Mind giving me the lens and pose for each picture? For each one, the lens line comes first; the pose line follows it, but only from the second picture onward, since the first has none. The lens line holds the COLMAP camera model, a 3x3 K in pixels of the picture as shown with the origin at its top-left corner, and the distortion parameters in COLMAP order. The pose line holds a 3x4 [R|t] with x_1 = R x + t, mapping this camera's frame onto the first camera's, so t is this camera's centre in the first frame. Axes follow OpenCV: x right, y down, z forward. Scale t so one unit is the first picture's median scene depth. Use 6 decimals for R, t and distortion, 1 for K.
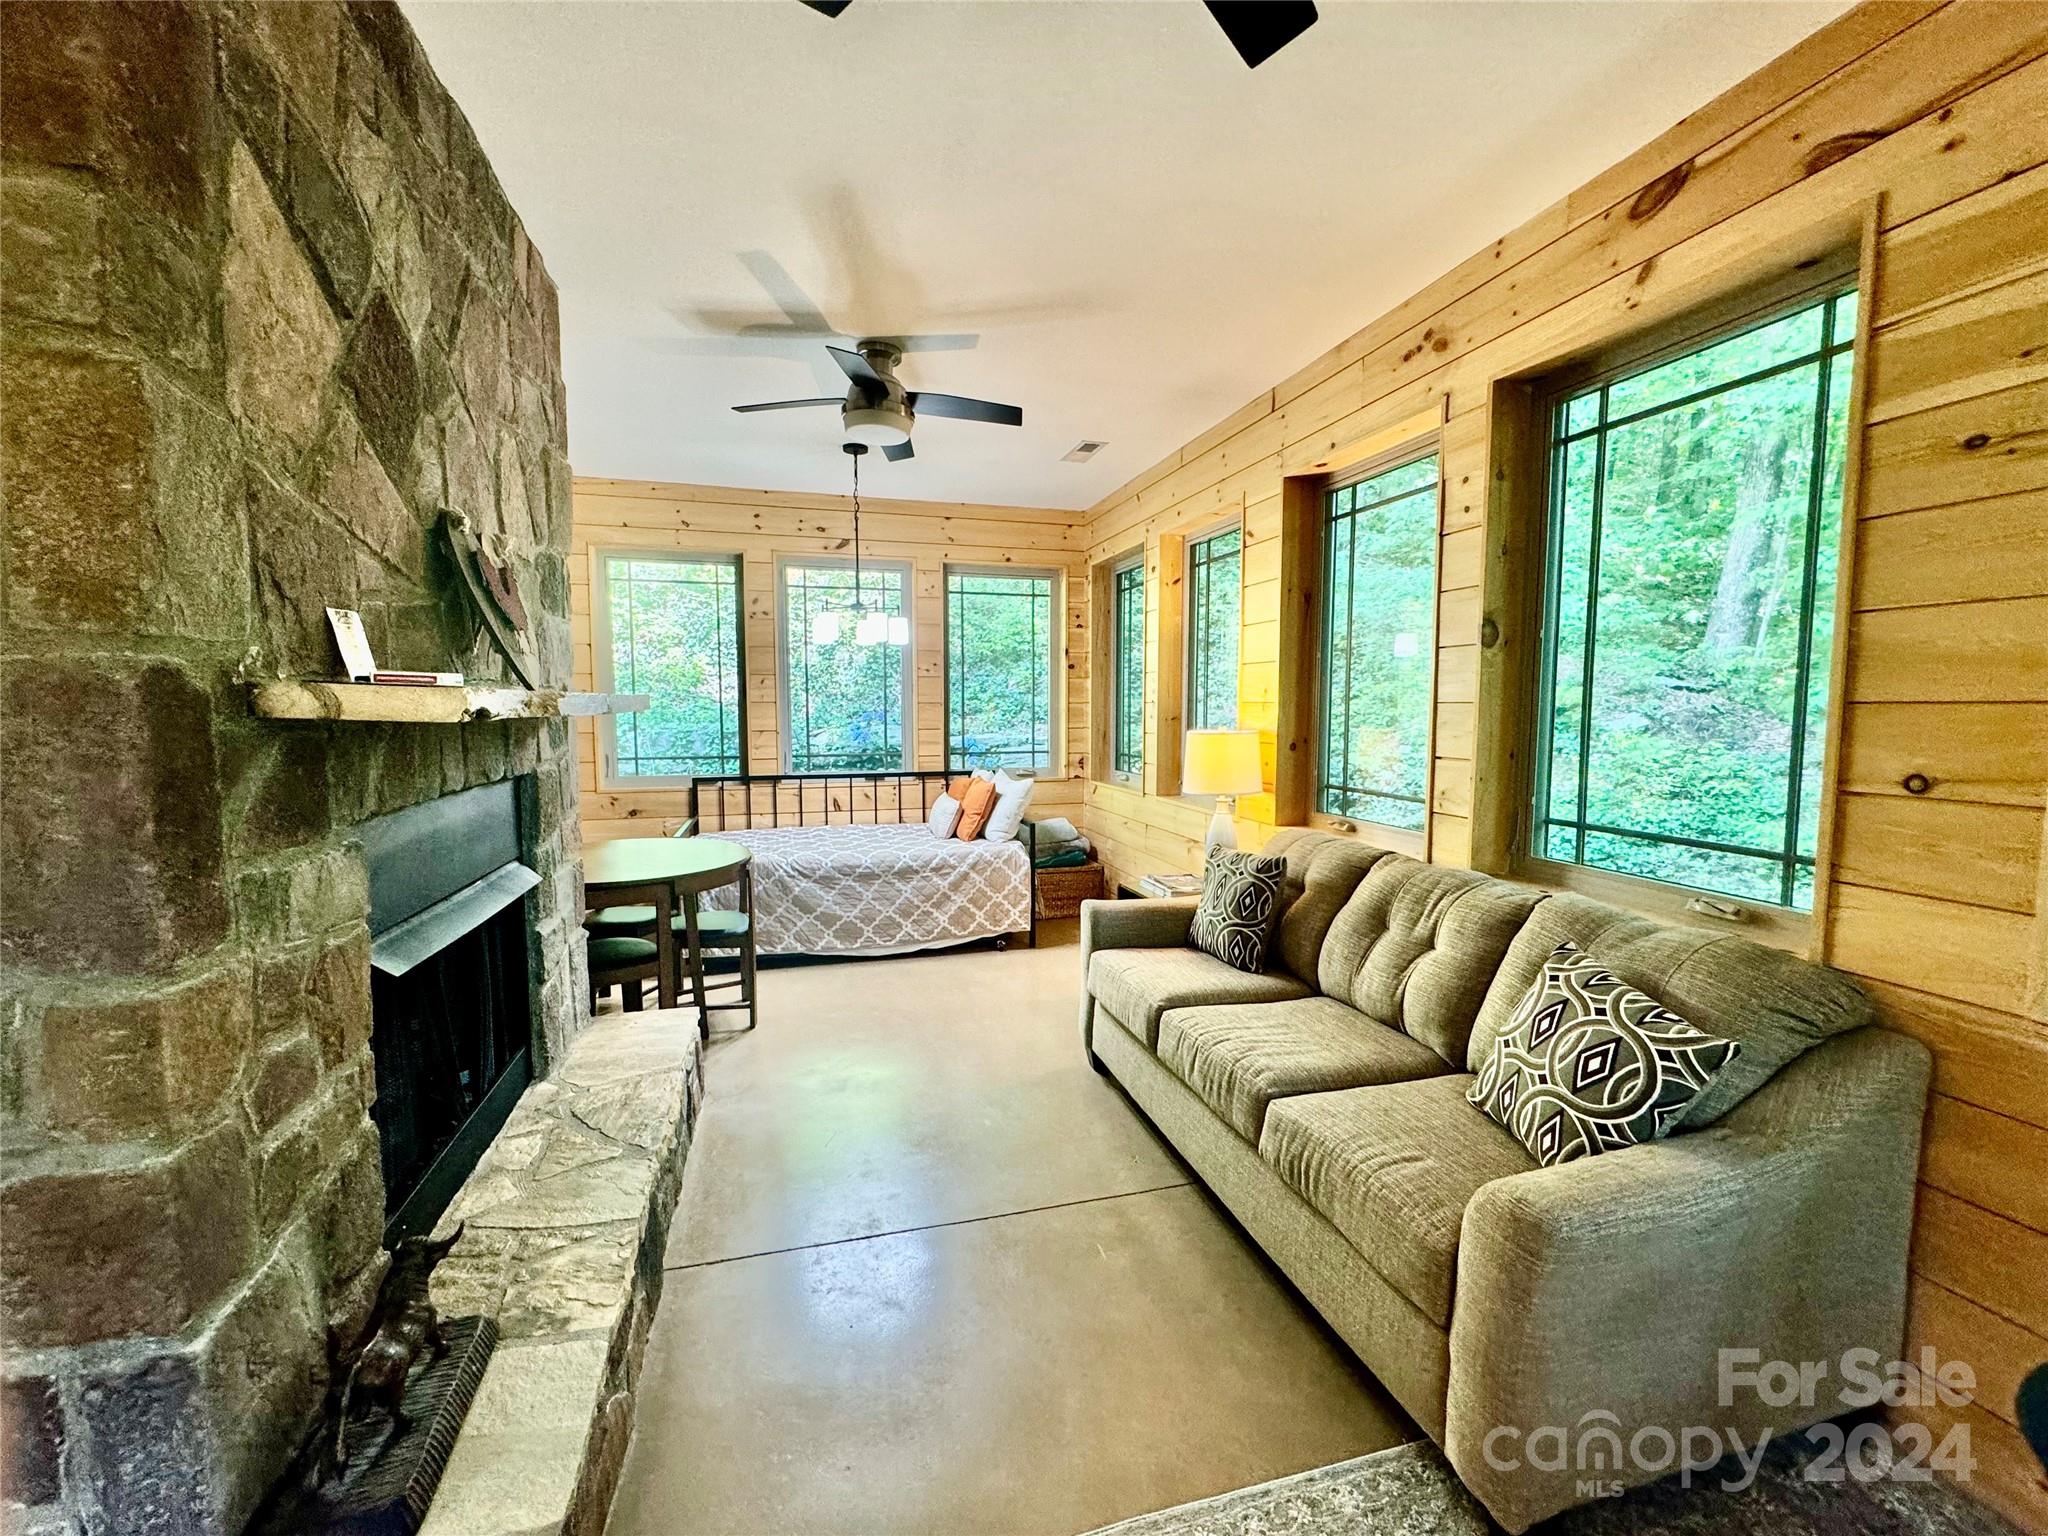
lens RADIAL K [[818.6, 0, 1021.2], [0, 818.6, 768.3], [0, 0, 1]] dist [-0.003553, 0.000660]
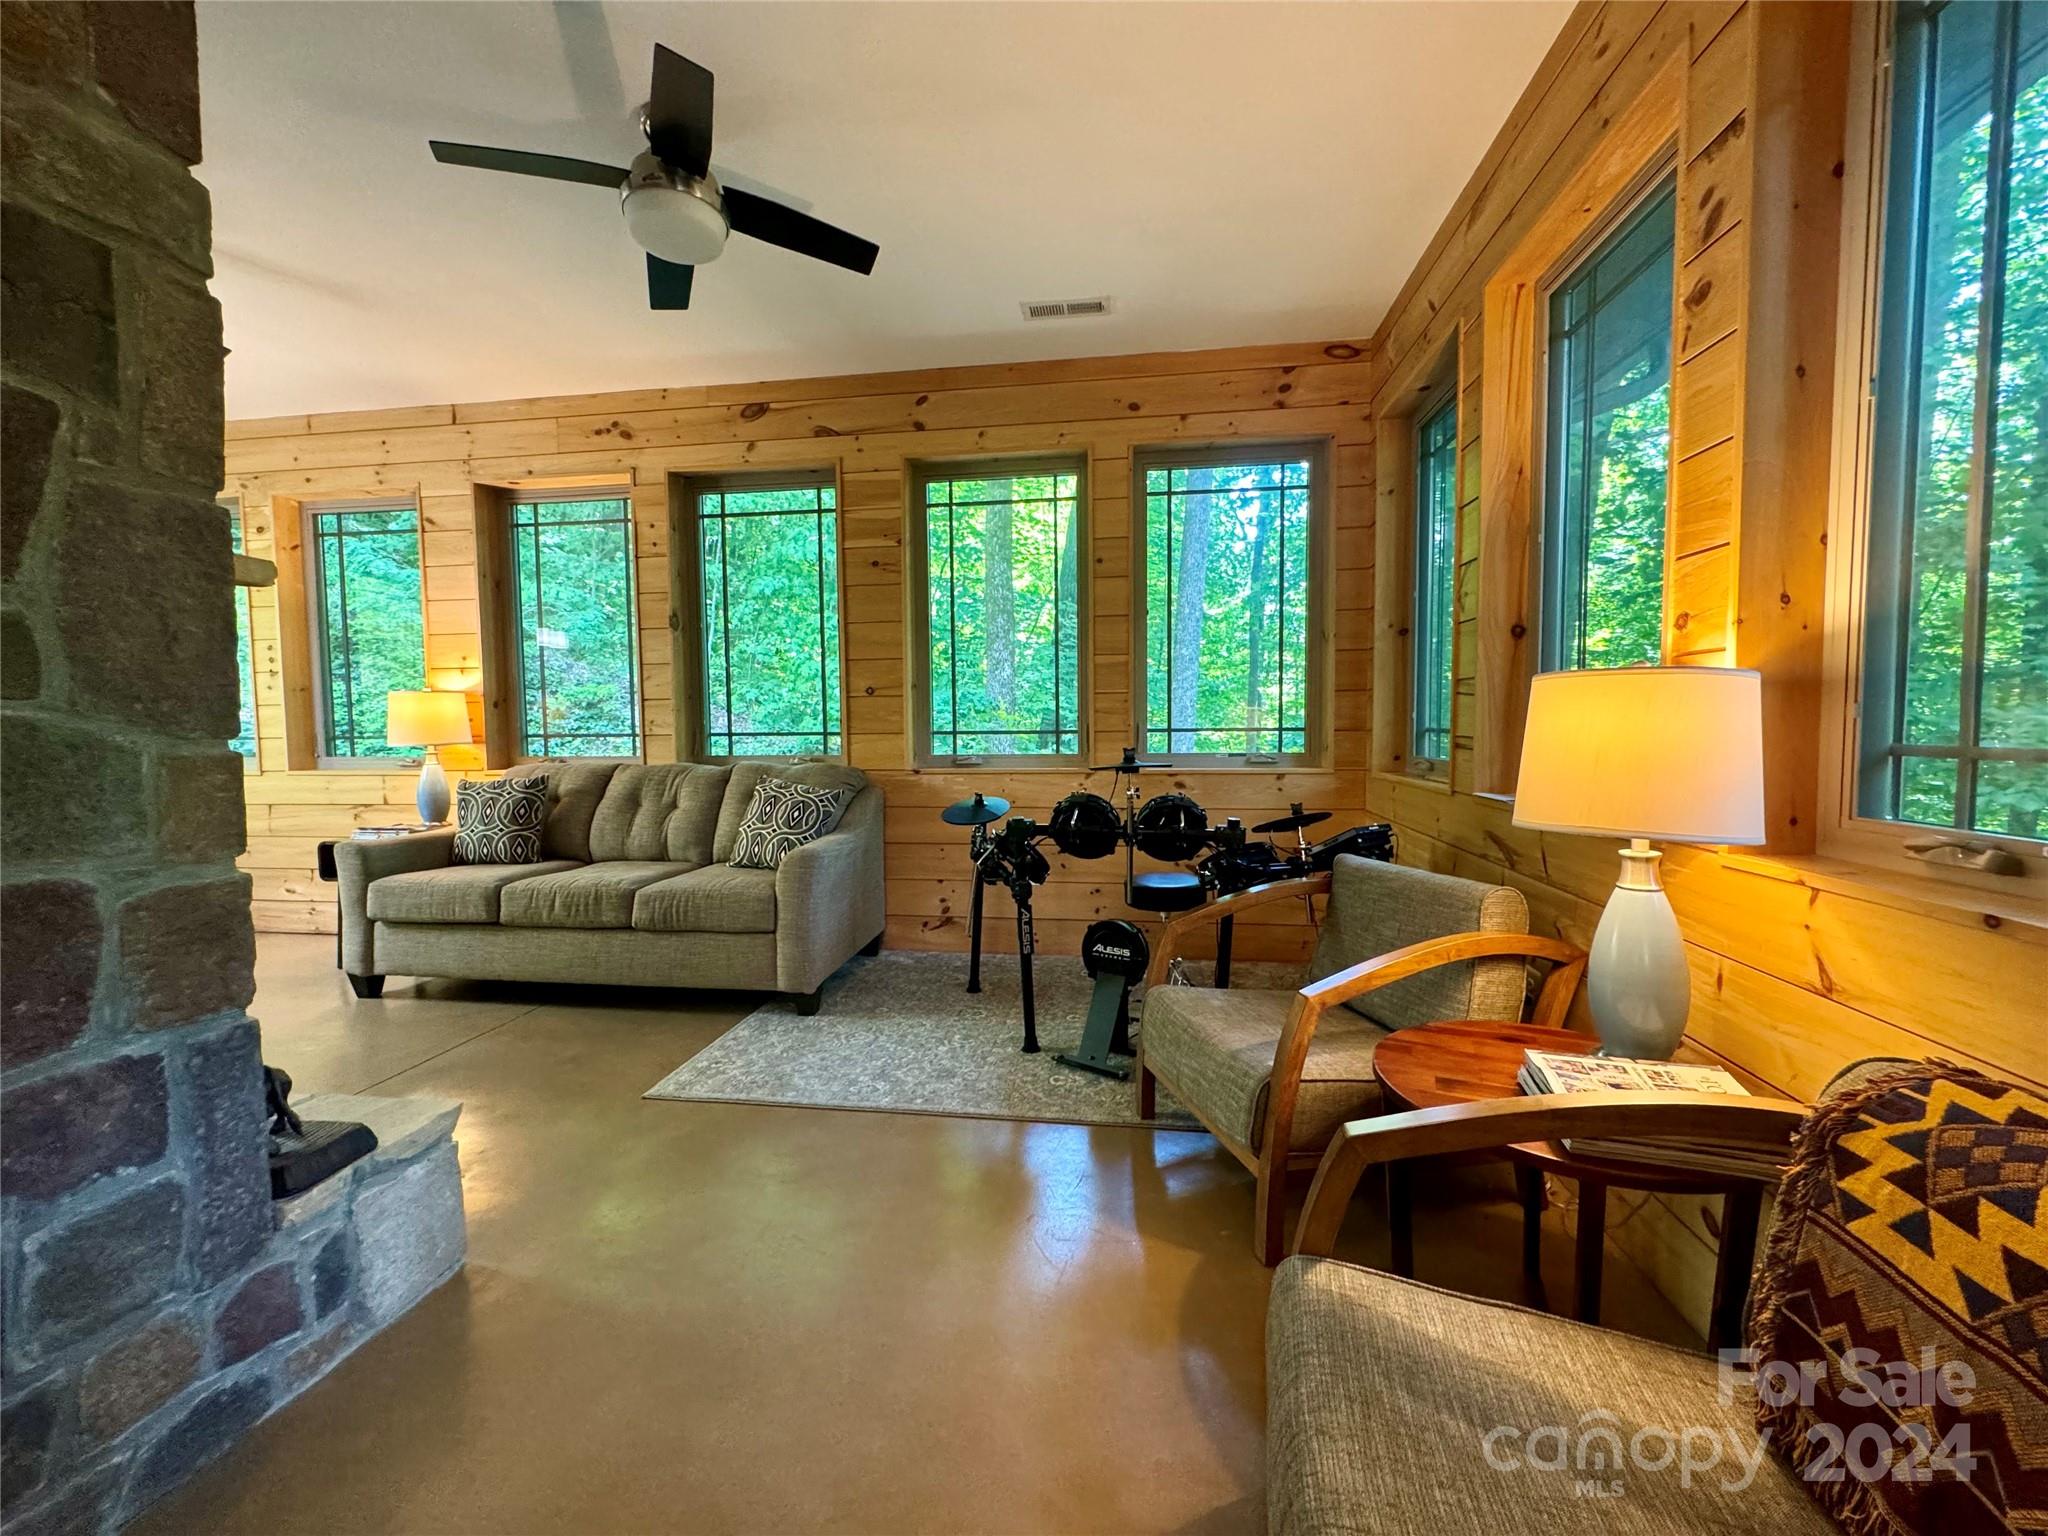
lens RADIAL K [[818.6, 0, 1021.2], [0, 818.6, 768.3], [0, 0, 1]] dist [-0.003553, 0.000660]
pose [[0.402109, -0.058567, 0.913717, -0.709413], [0.082671, 0.996198, 0.027473, 0.149319], [-0.911852, 0.064491, 0.405422, -0.308530]]
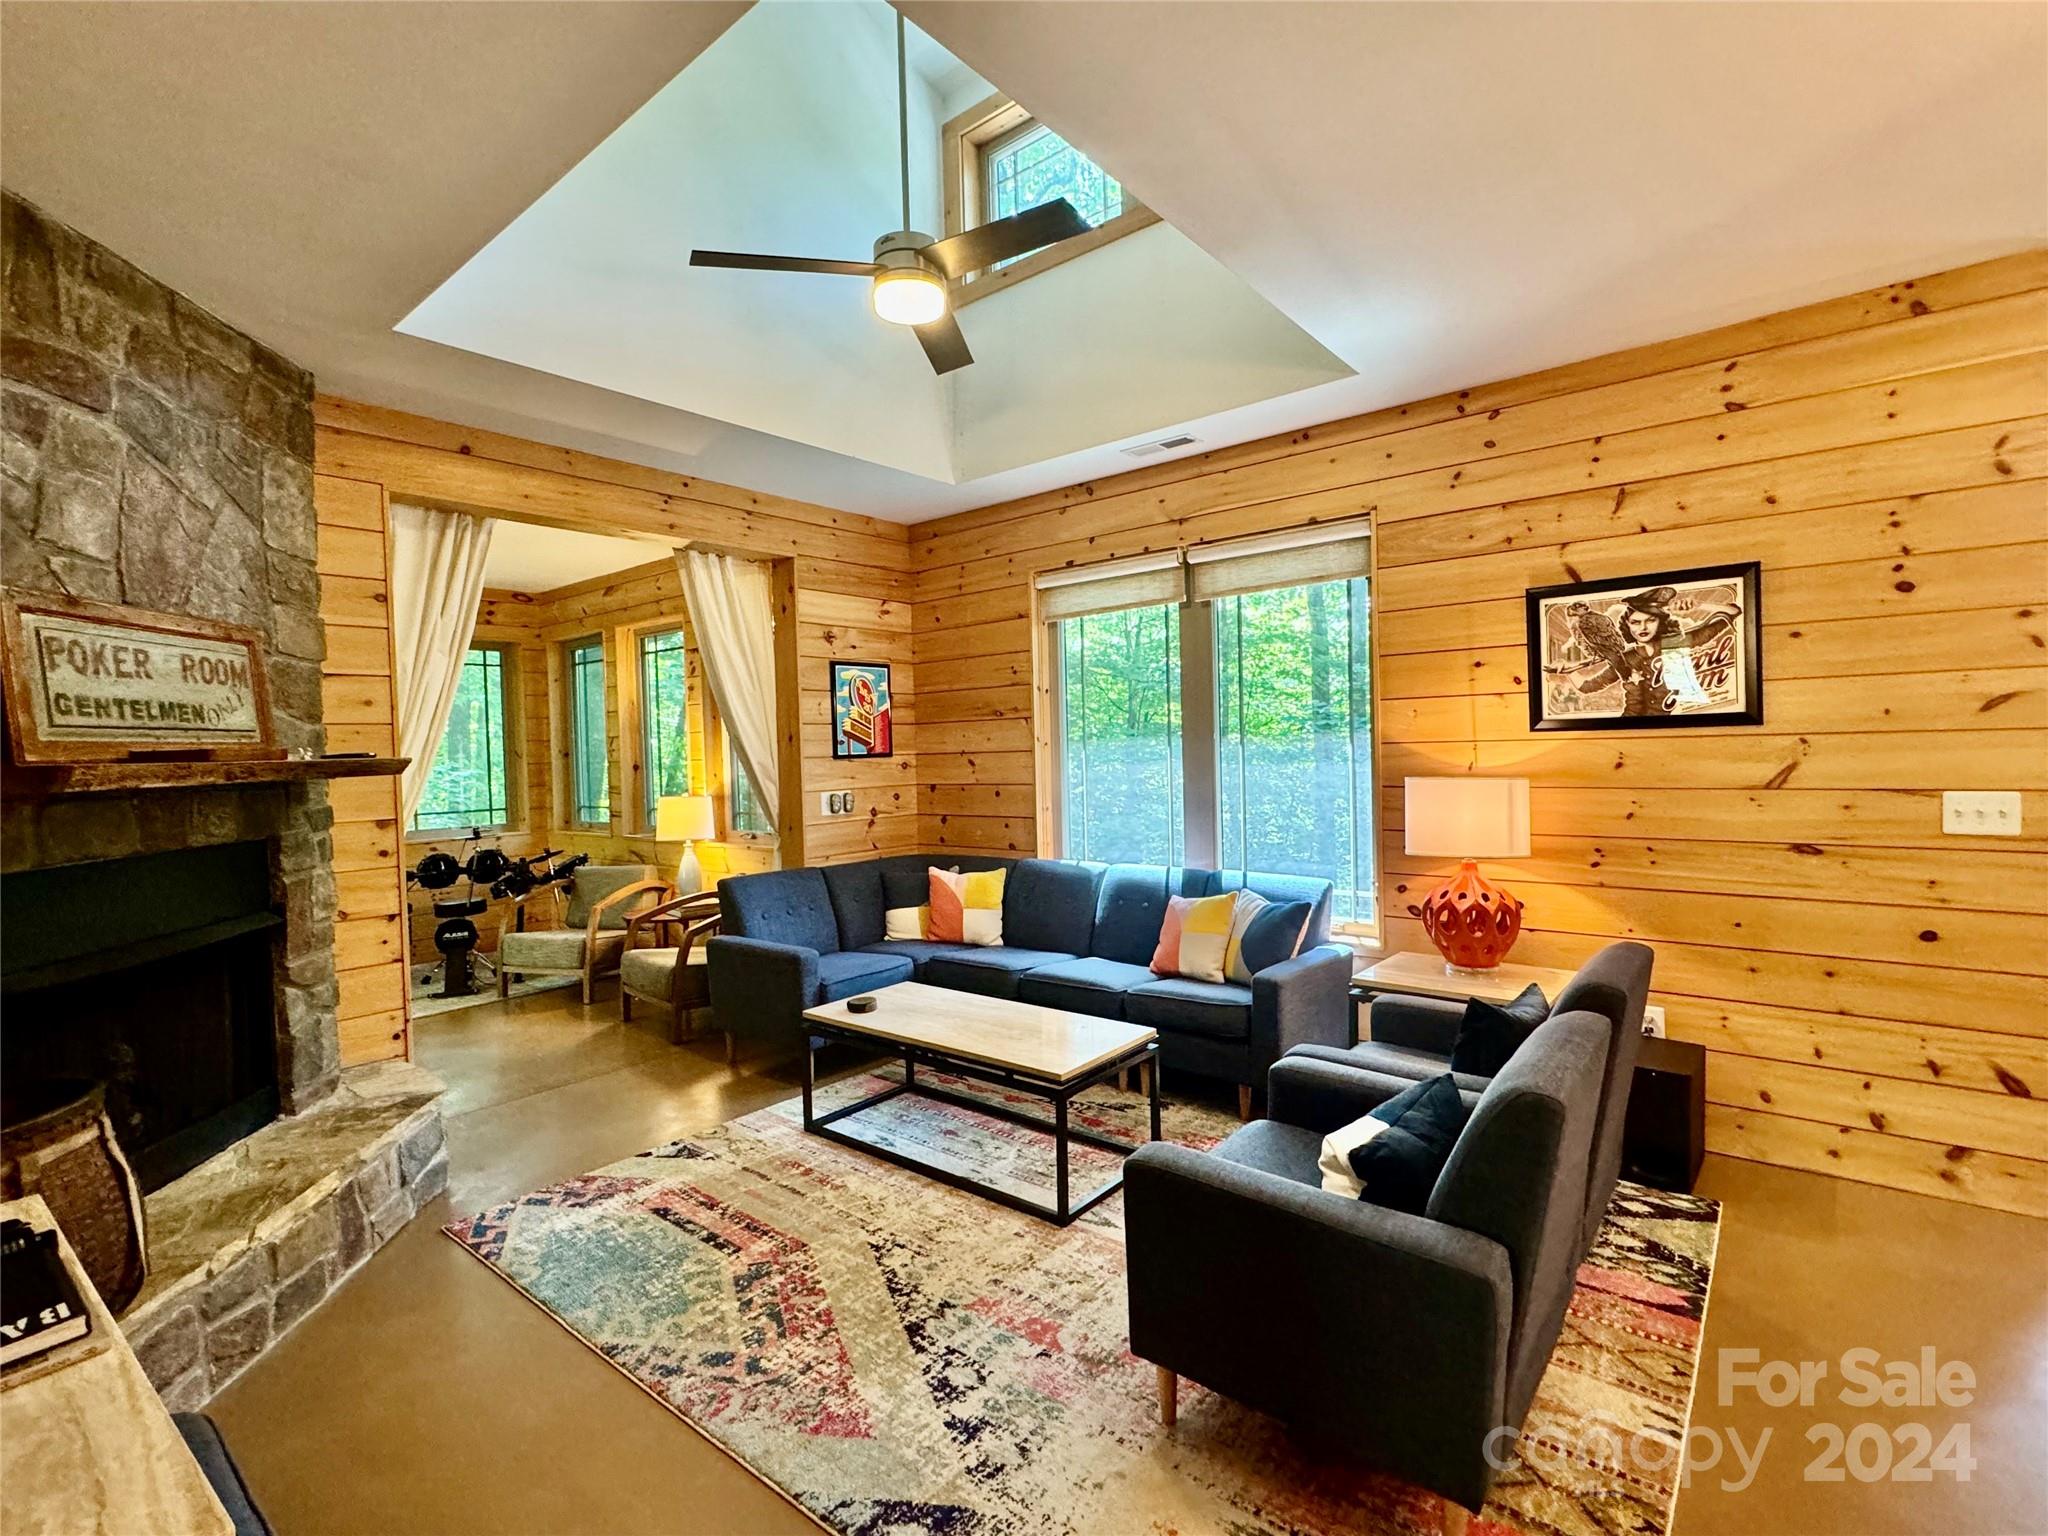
lens RADIAL K [[948.0, 0, 1020.6], [0, 948.0, 770.1], [0, 0, 1]] dist [-0.003329, -0.000108]
pose [[-0.570029, -0.003820, 0.821616, -2.552413], [0.093056, 0.993255, 0.069179, -0.024667], [-0.816338, 0.115891, -0.565829, 0.204912]]
